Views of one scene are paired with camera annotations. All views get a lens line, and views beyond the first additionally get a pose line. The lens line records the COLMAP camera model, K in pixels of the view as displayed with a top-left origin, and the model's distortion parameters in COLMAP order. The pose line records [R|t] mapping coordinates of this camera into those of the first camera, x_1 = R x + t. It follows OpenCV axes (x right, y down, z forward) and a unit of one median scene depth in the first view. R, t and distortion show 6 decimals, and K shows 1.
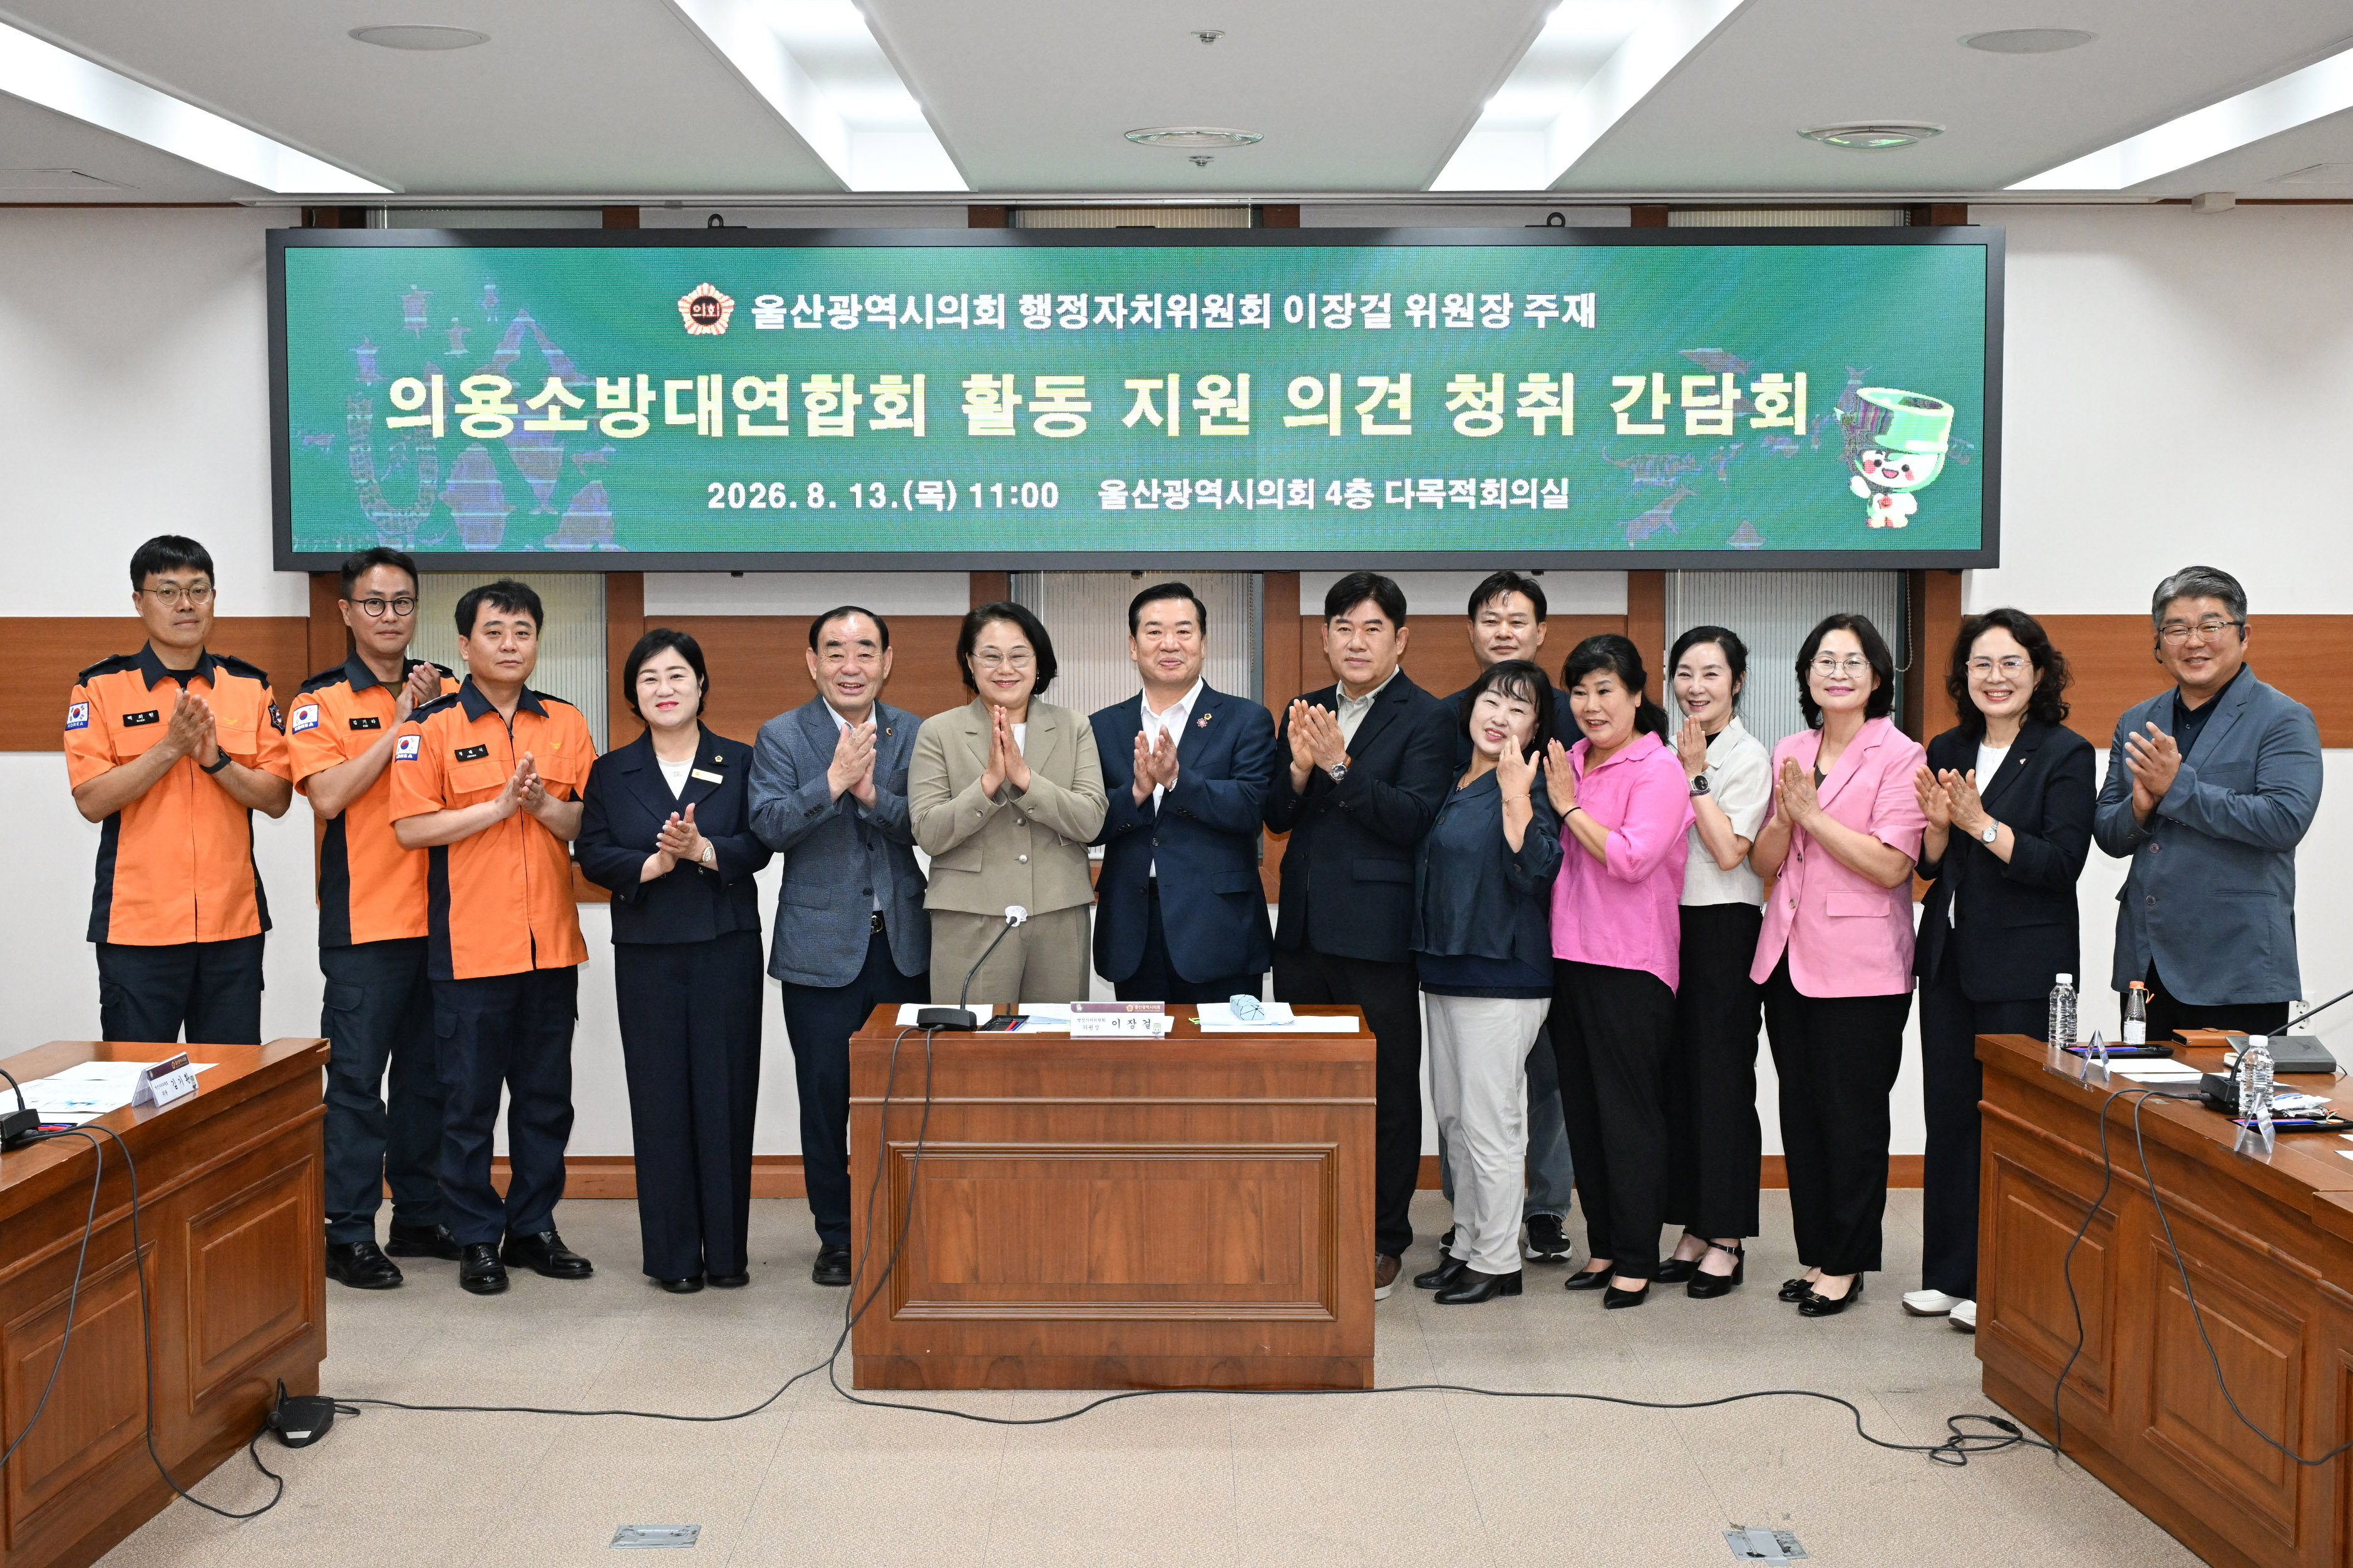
lens RADIAL K [[3166.7, 0, 1174.1], [0, 3166.7, 753.7], [0, 0, 1]] dist [0.004102, 0.010373]
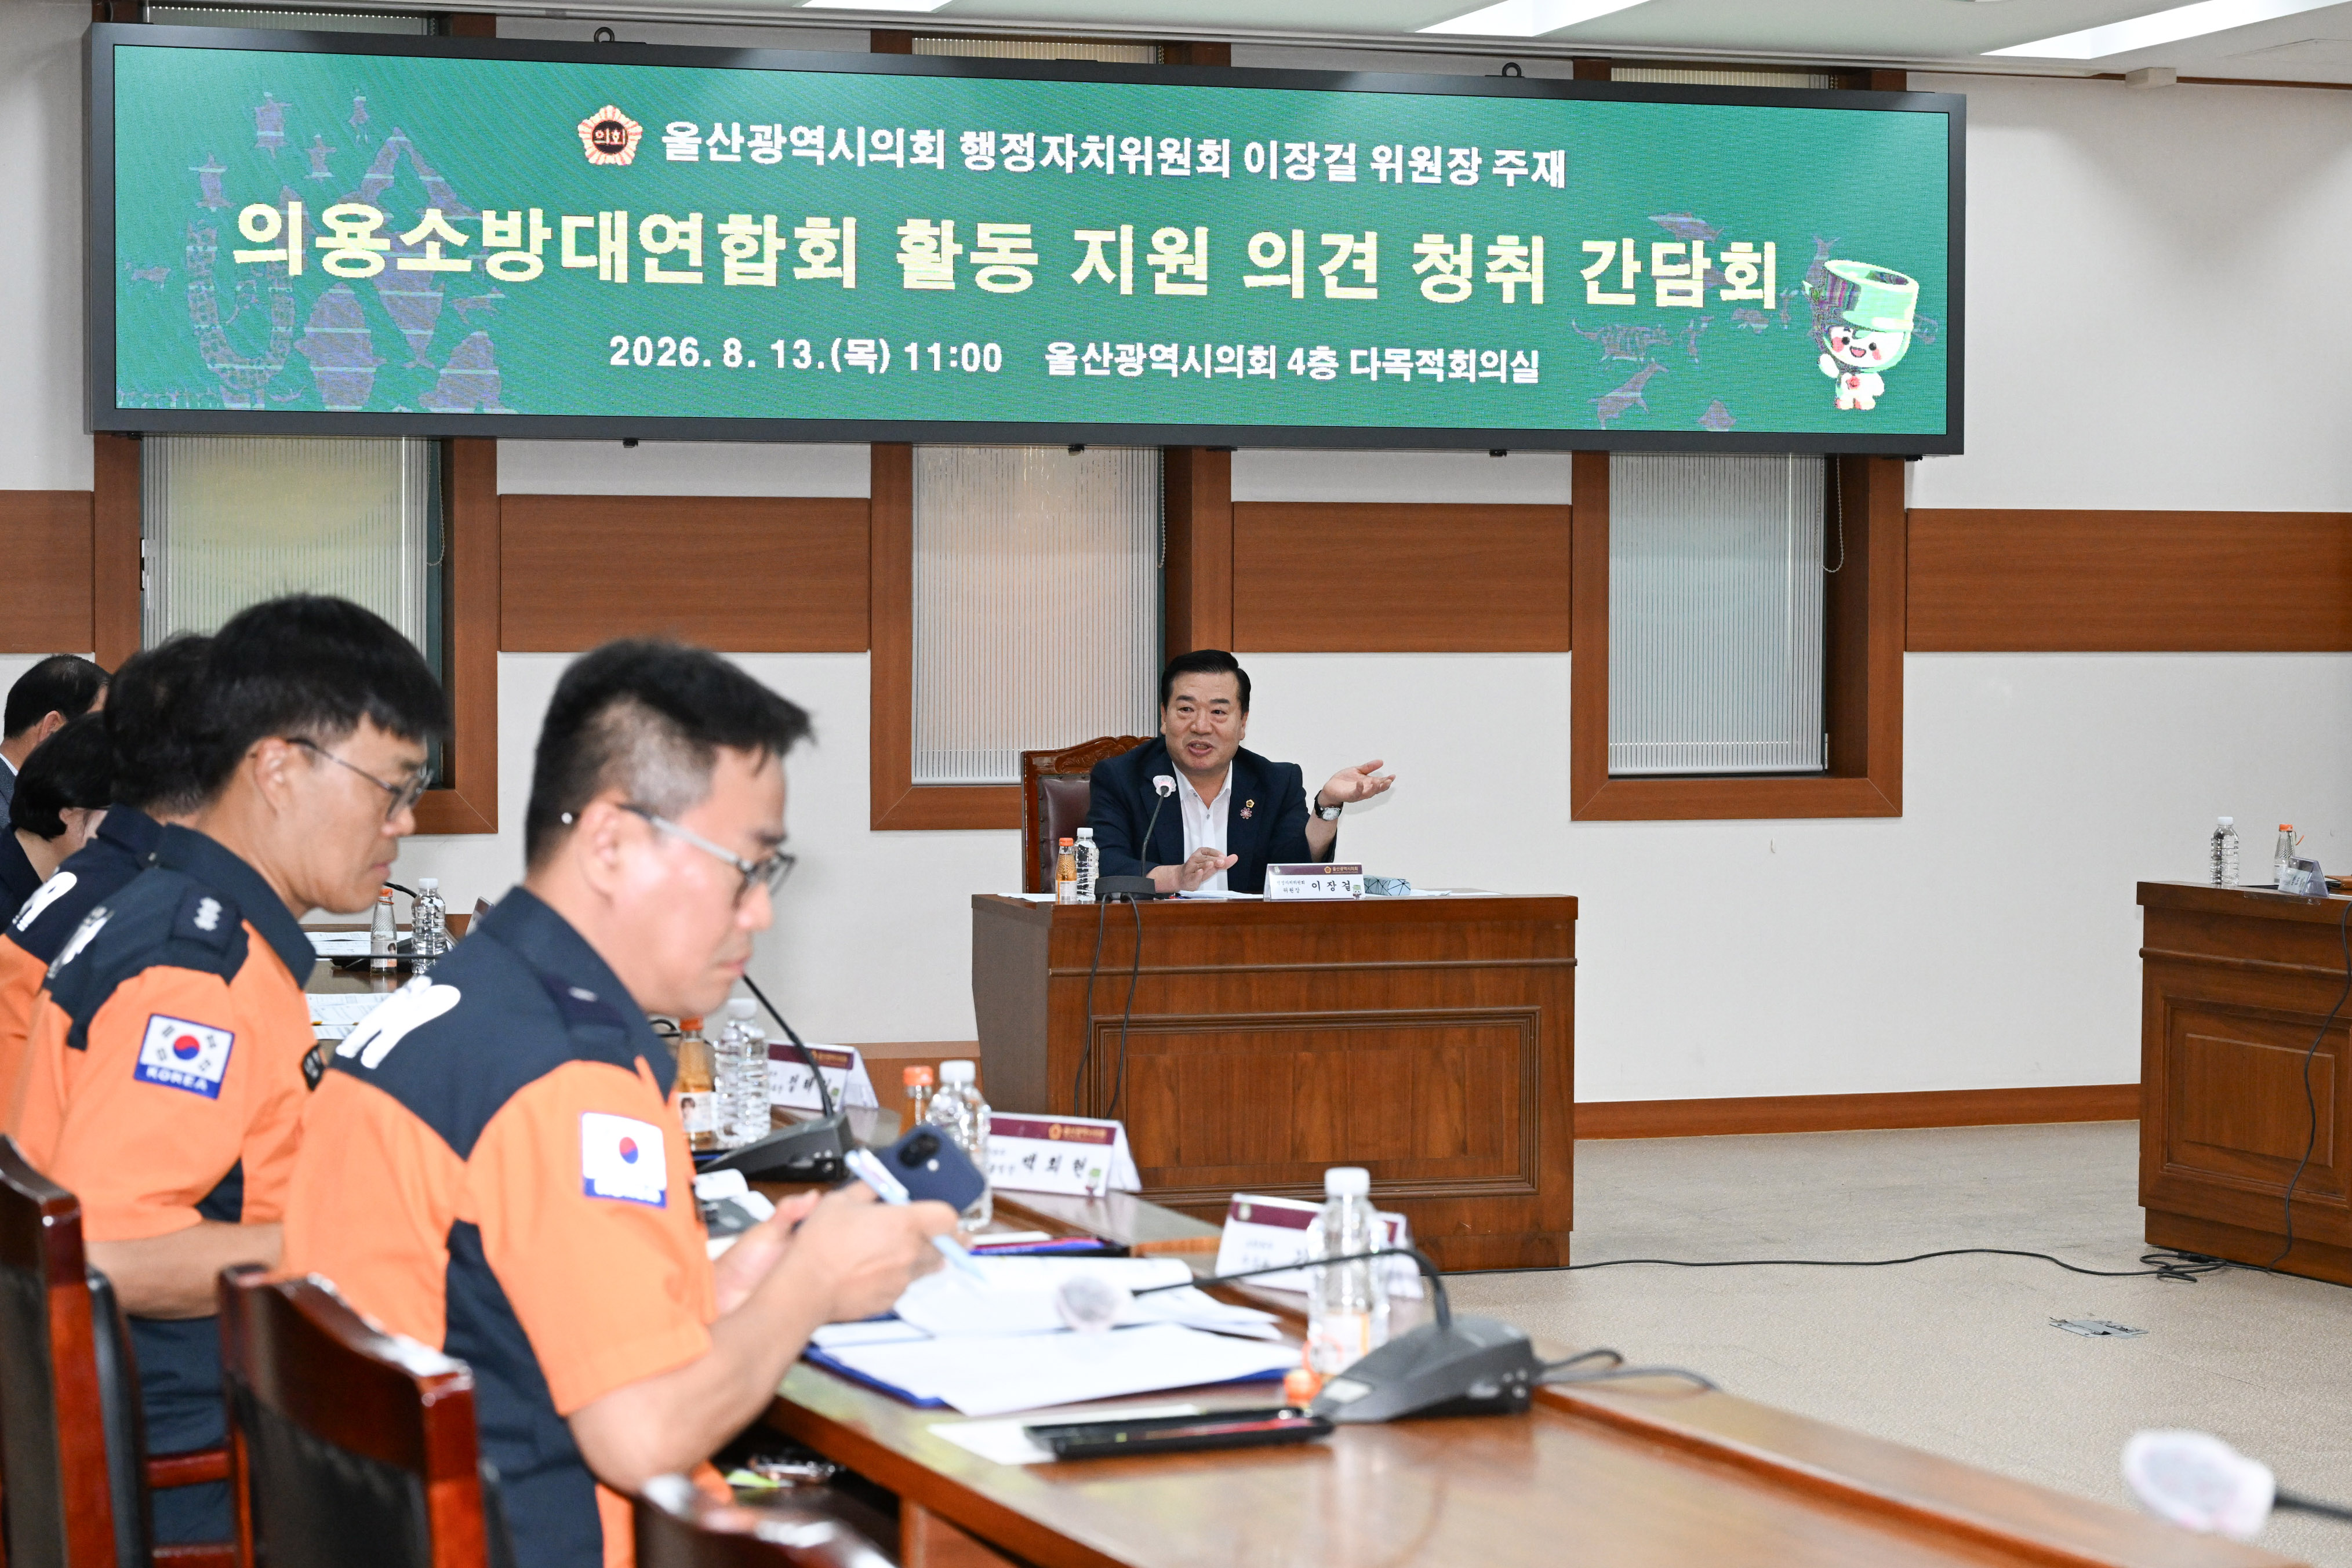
lens RADIAL K [[4716.4, 0, 1173.1], [0, 4716.4, 705.6], [0, 0, 1]] dist [0.021948, -0.065125]
pose [[0.953991, -0.002692, 0.299822, -0.387190], [0.017295, 0.998789, -0.046063, 0.077069], [-0.299335, 0.049129, 0.952883, -0.265948]]
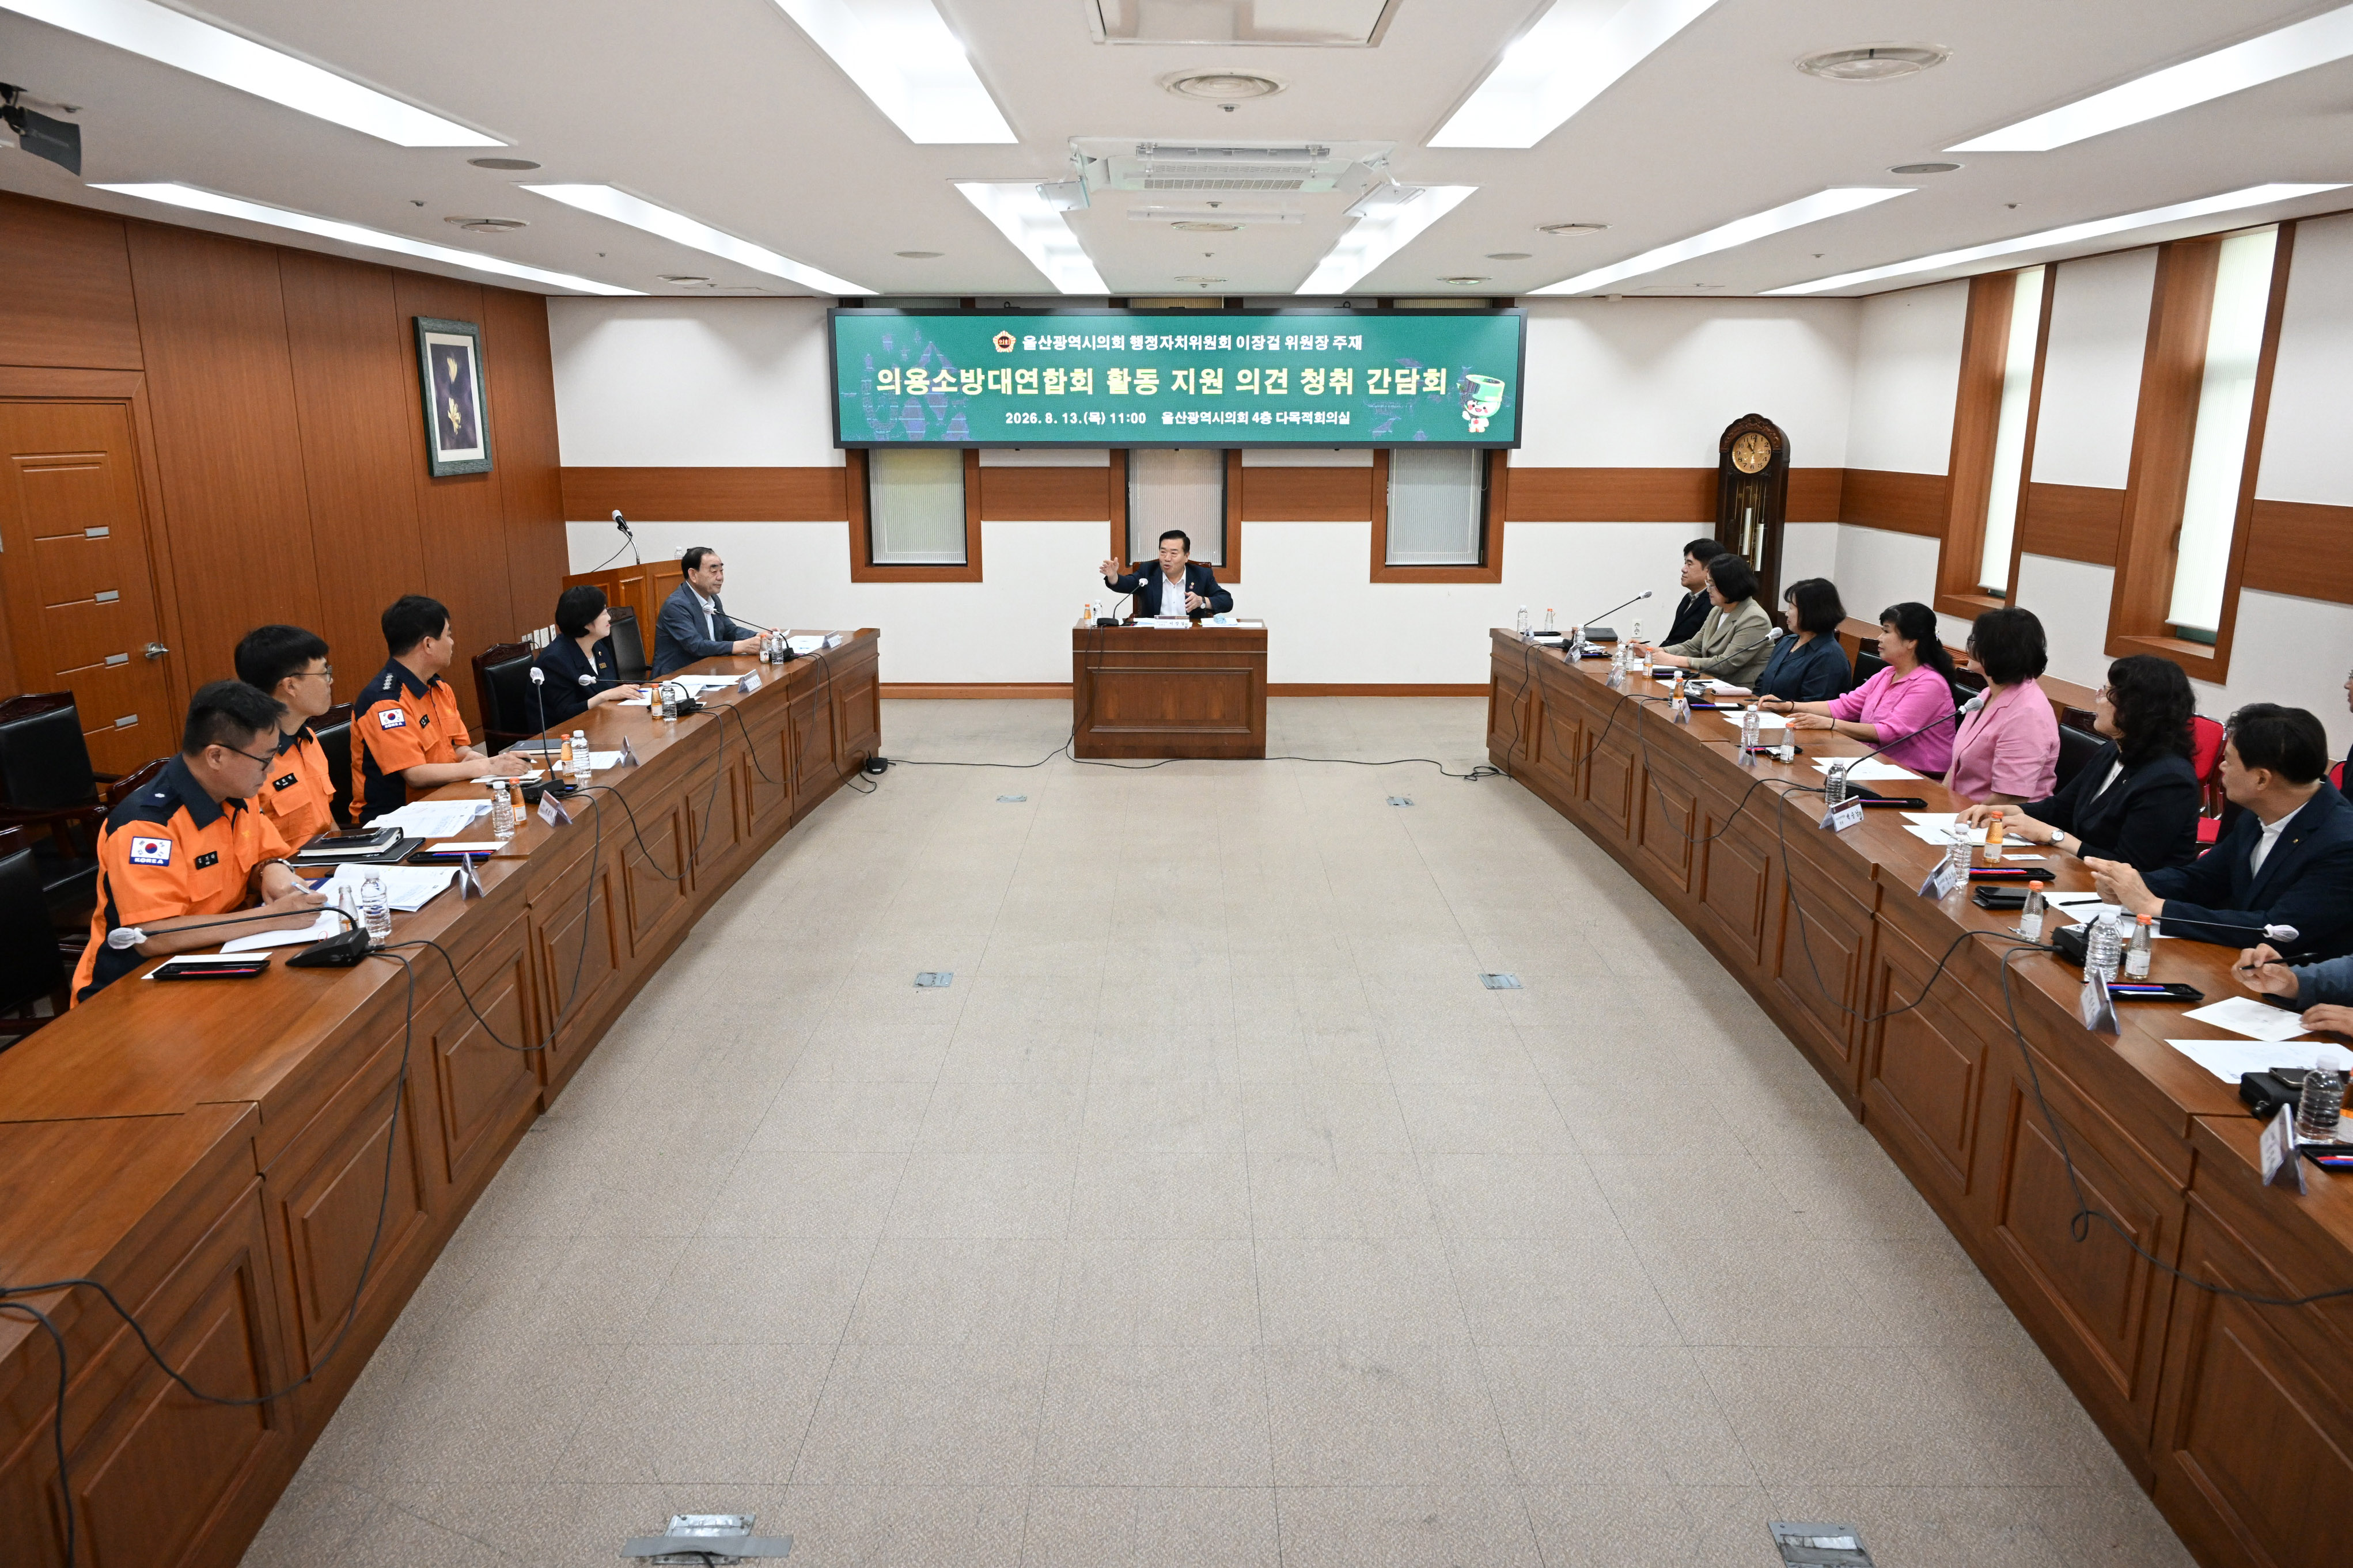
lens RADIAL K [[1571.8, 0, 1176.5], [0, 1571.8, 784.0], [0, 0, 1]] dist [-0.002584, 0.003382]
pose [[0.999989, 0.002847, -0.003812, -0.006676], [-0.002200, 0.987086, 0.160179, 0.004778], [0.004218, -0.160168, 0.987081, -0.273839]]
